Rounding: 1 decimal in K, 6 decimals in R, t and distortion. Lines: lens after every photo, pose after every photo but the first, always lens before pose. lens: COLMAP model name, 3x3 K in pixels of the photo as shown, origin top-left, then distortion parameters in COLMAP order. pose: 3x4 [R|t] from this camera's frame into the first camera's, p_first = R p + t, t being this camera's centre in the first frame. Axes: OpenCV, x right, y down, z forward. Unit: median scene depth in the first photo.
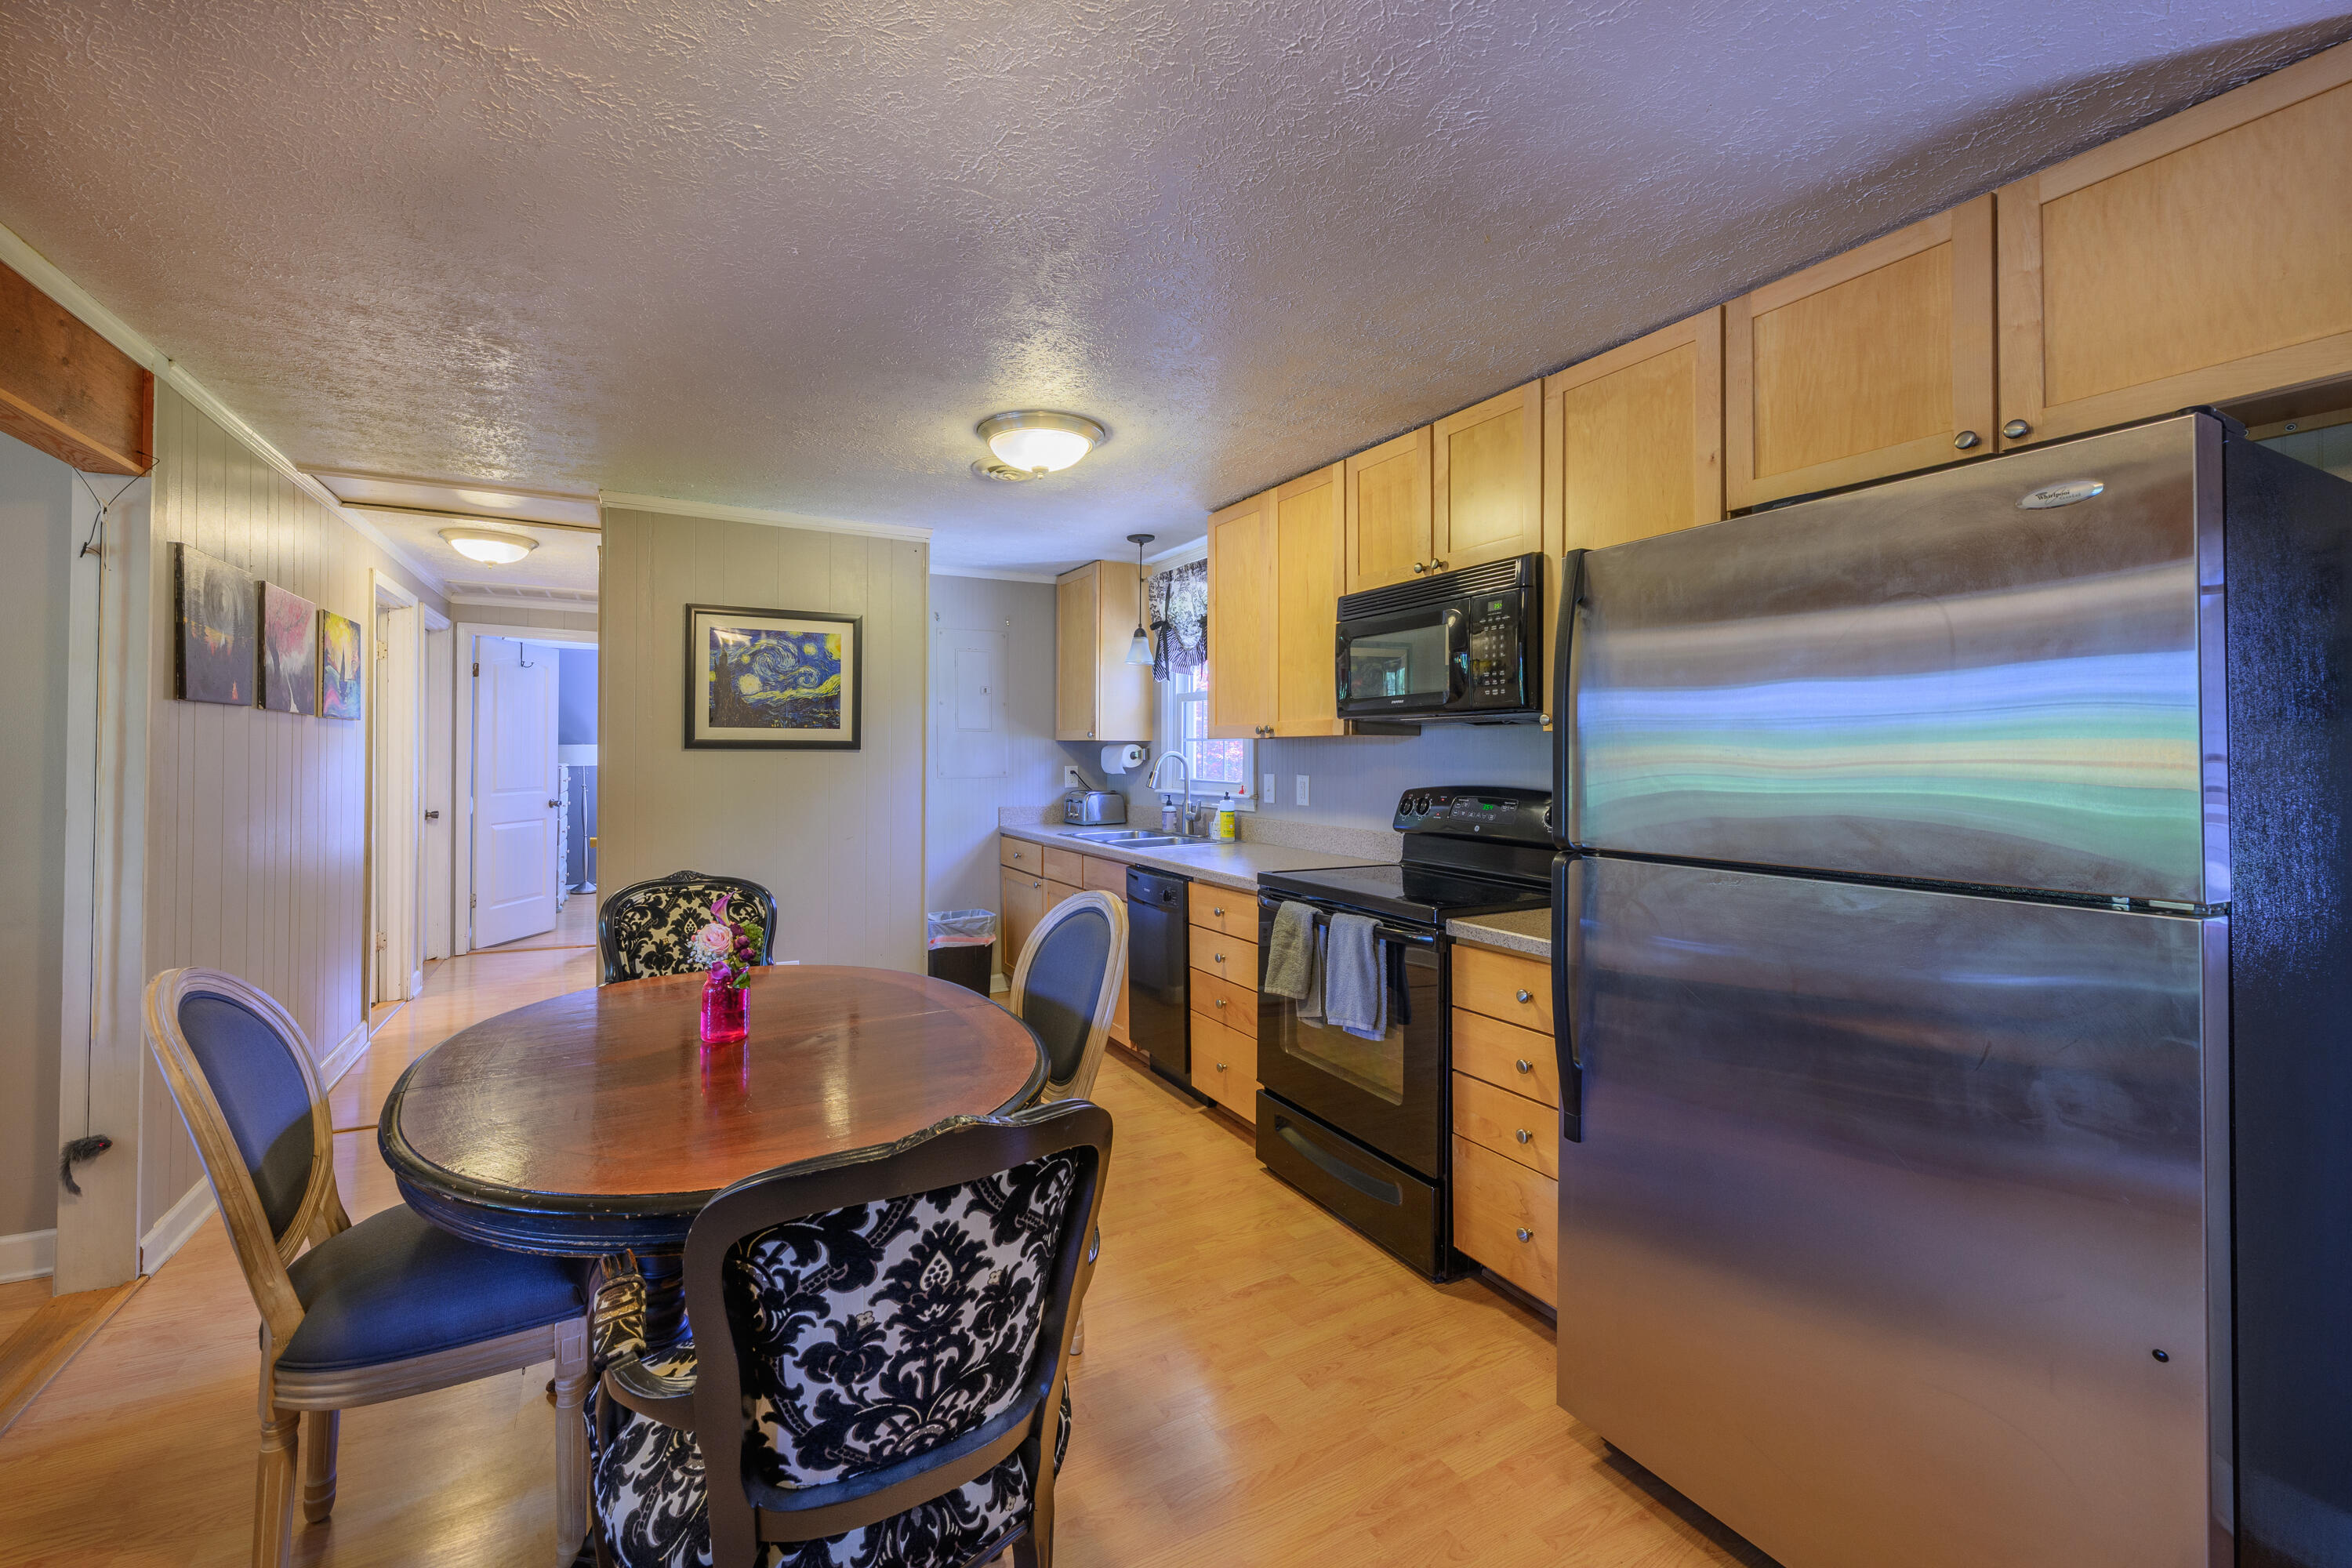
lens RADIAL K [[948.7, 0, 1136.0], [0, 948.7, 742.7], [0, 0, 1]] dist [-0.001316, 0.000208]
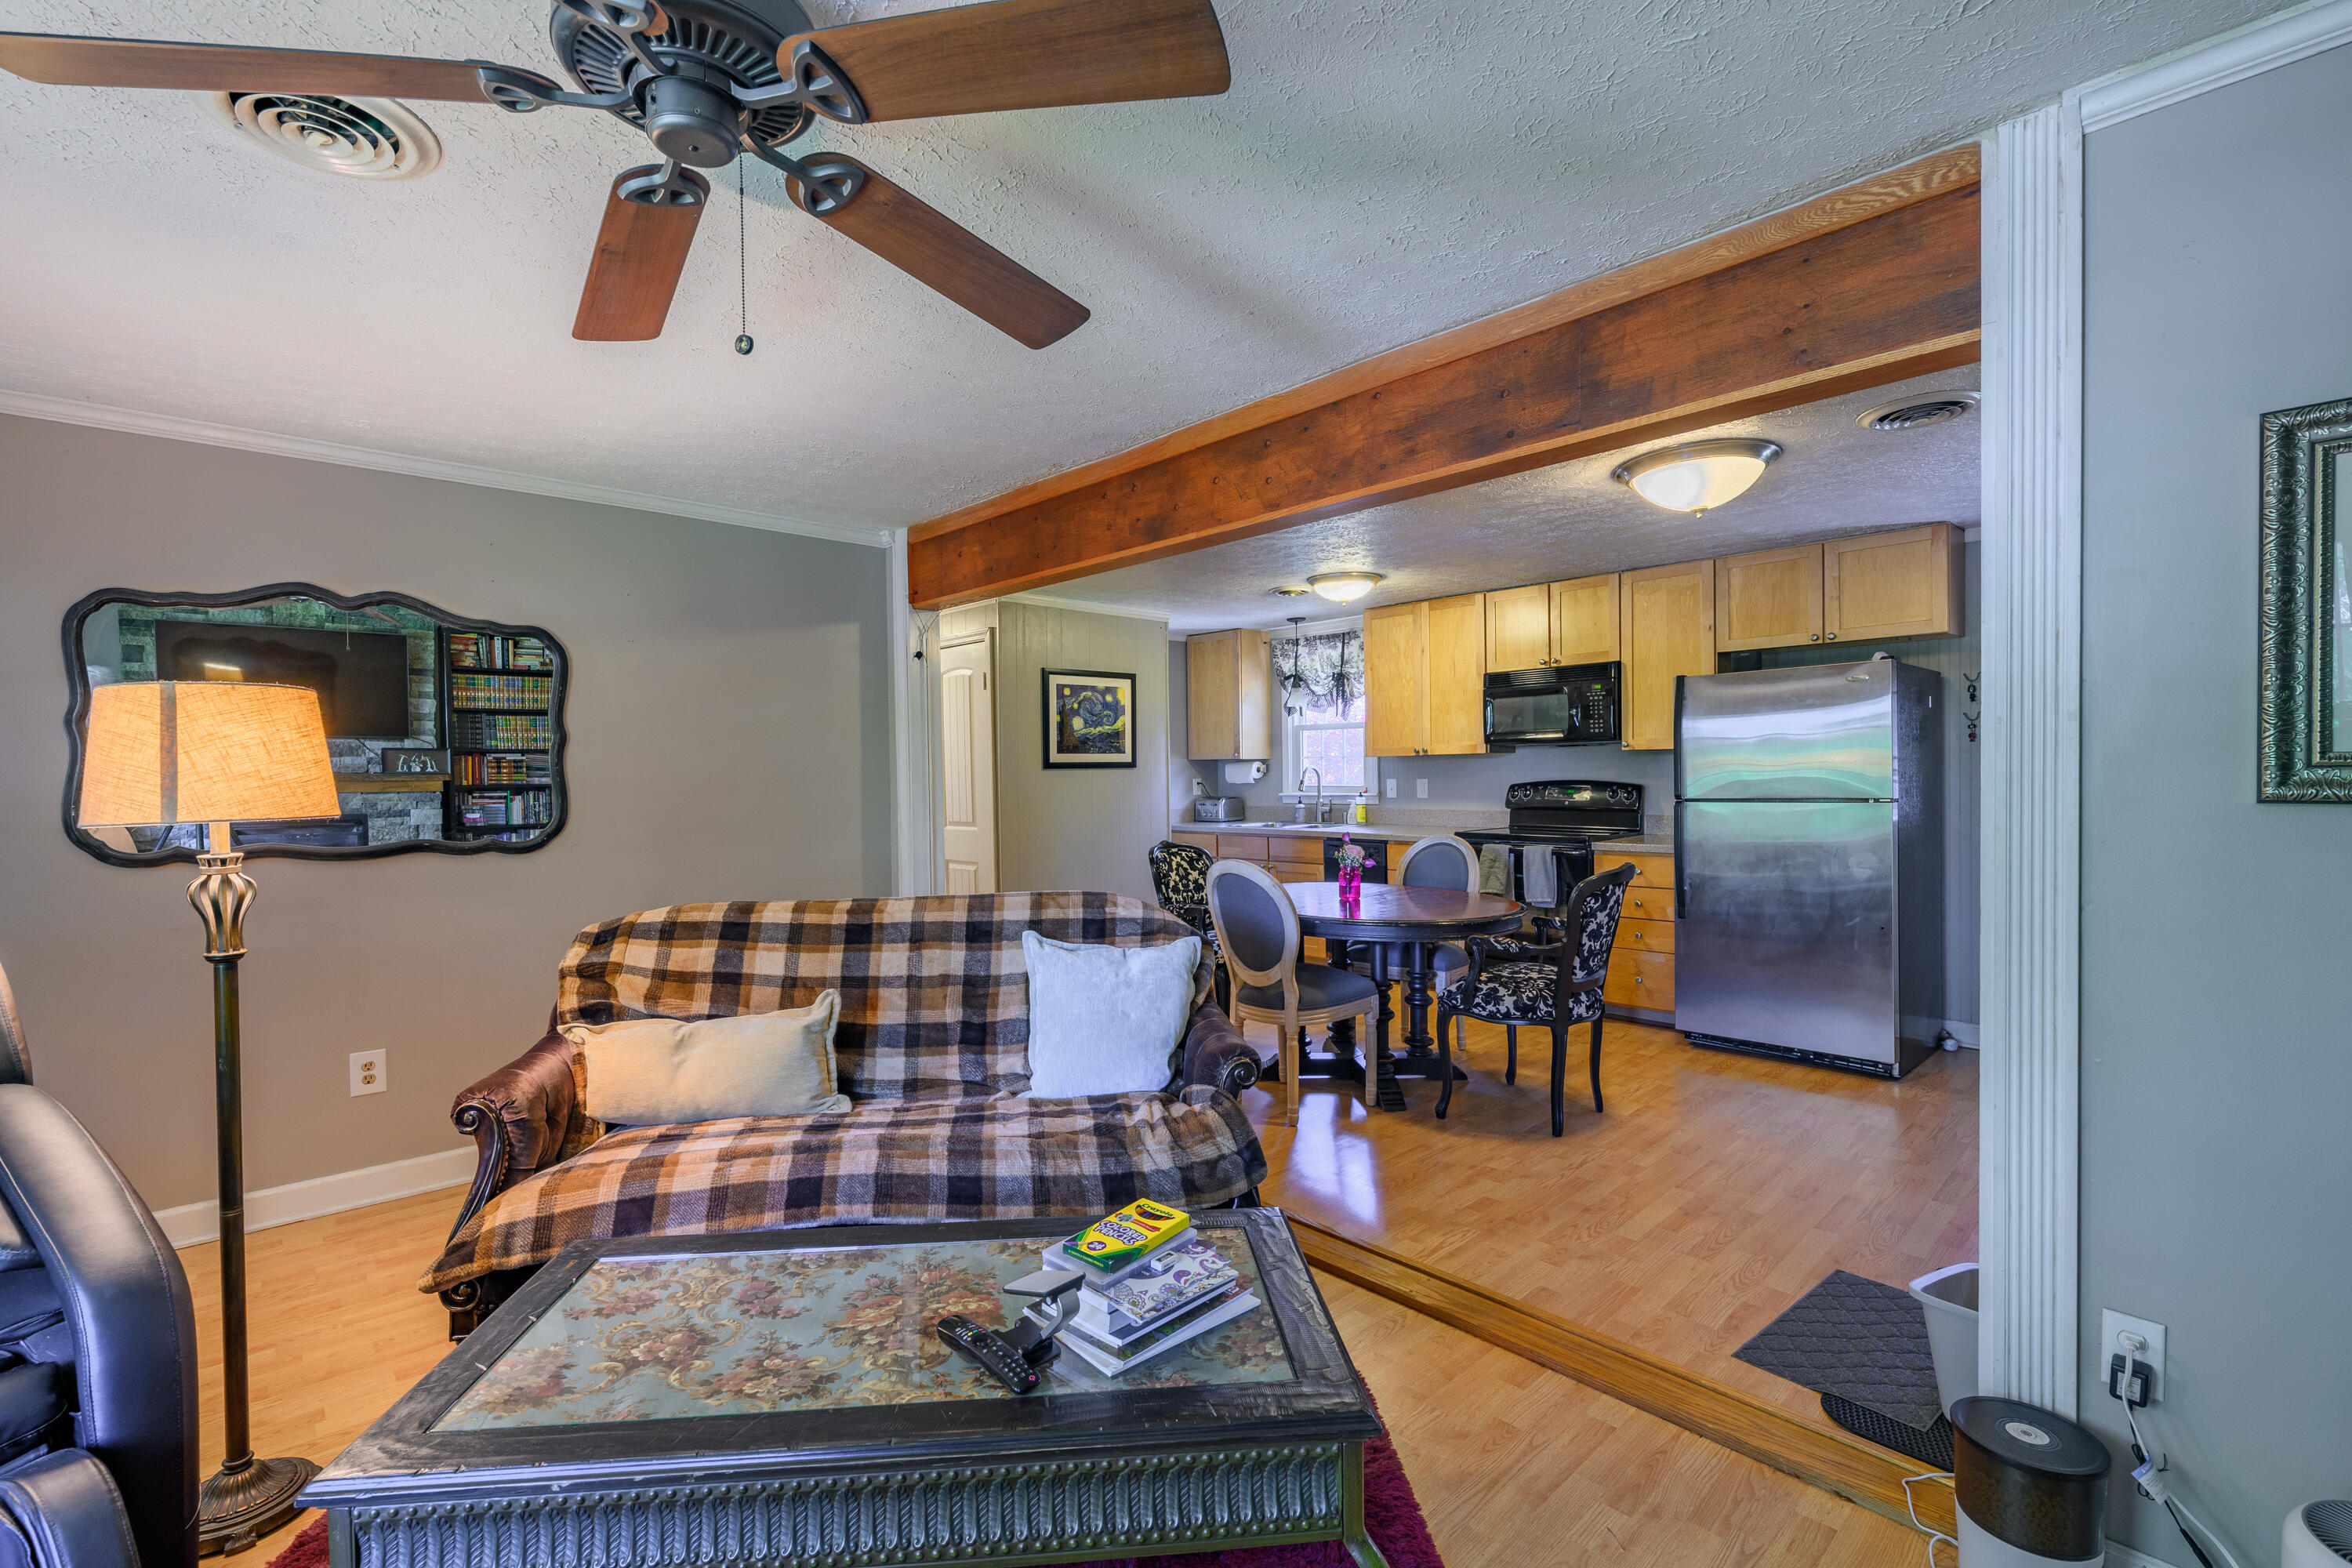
lens RADIAL K [[1045.2, 0, 1175.9], [0, 1045.2, 785.8], [0, 0, 1]] dist [-0.001807, 0.000021]
pose [[0.960653, -0.023091, 0.276791, -0.844260], [0.016662, 0.999535, 0.025556, -0.006515], [-0.277252, -0.019939, 0.960590, -0.669668]]
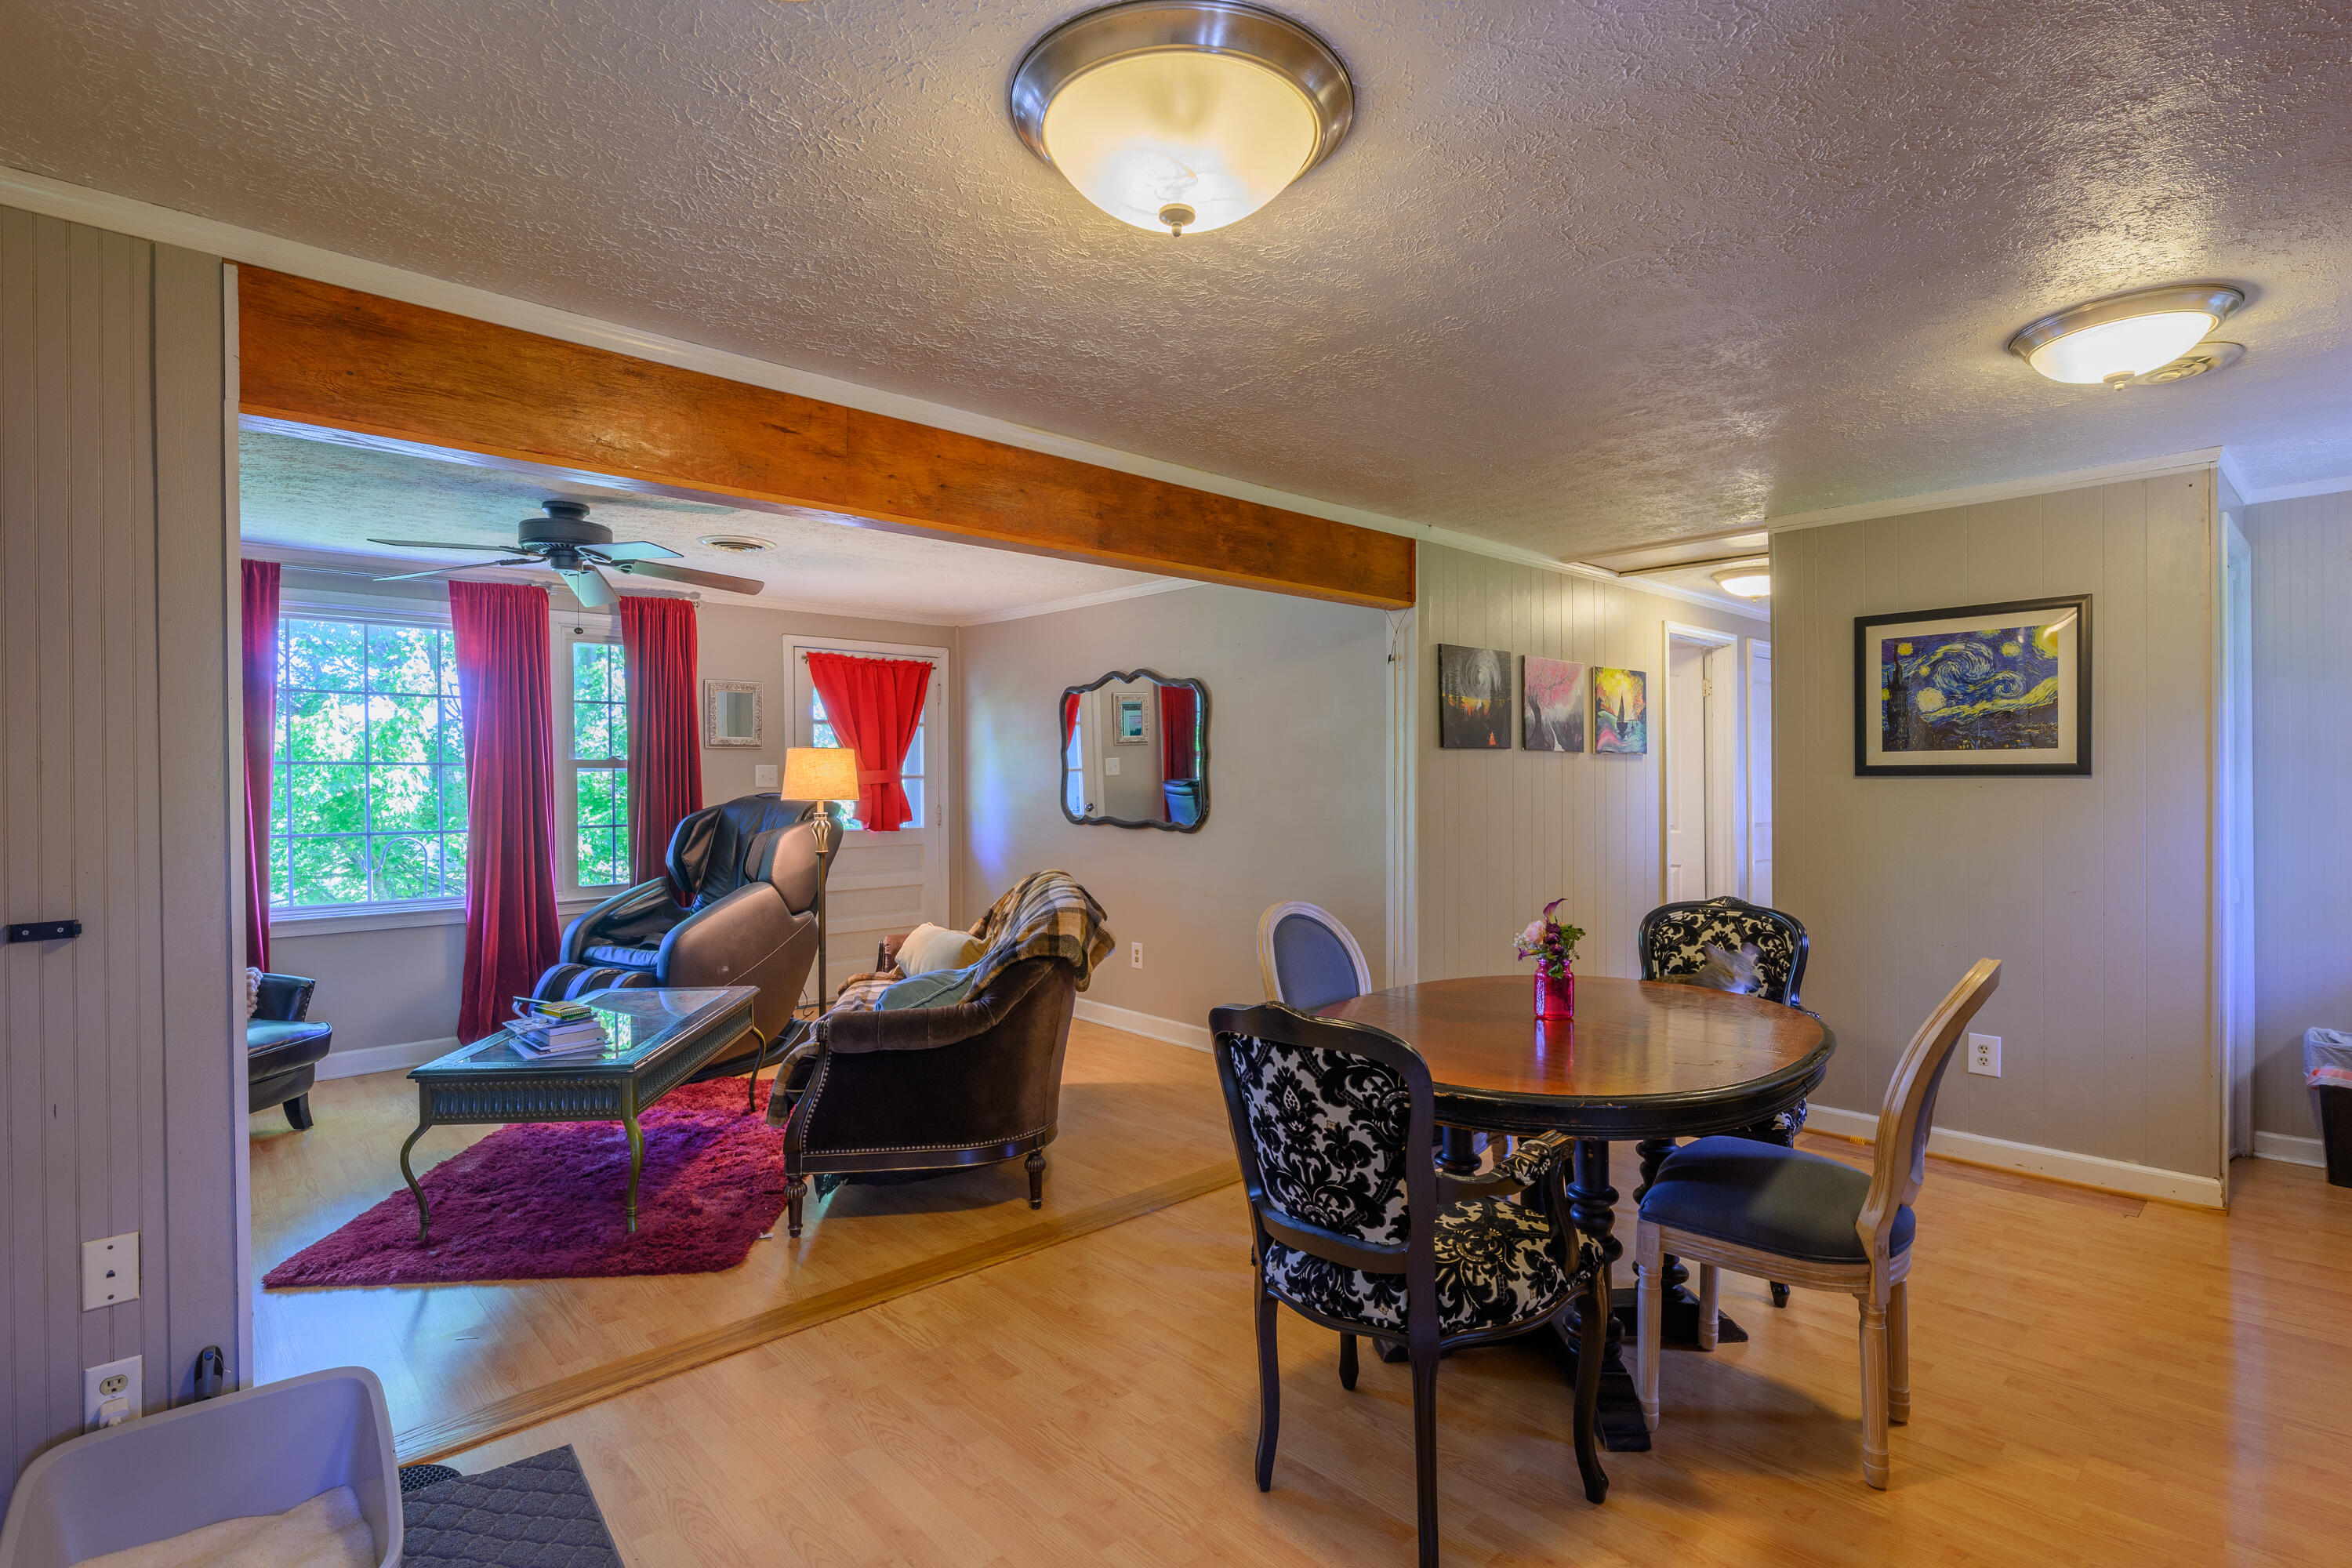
lens RADIAL K [[1153.3, 0, 1175.0], [0, 1153.3, 781.4], [0, 0, 1]] dist [-0.000352, -0.000154]
pose [[0.256478, -0.003809, -0.966542, 0.505428], [0.015591, 0.999878, 0.000197, 0.001169], [0.966424, -0.015120, 0.256506, 0.091022]]
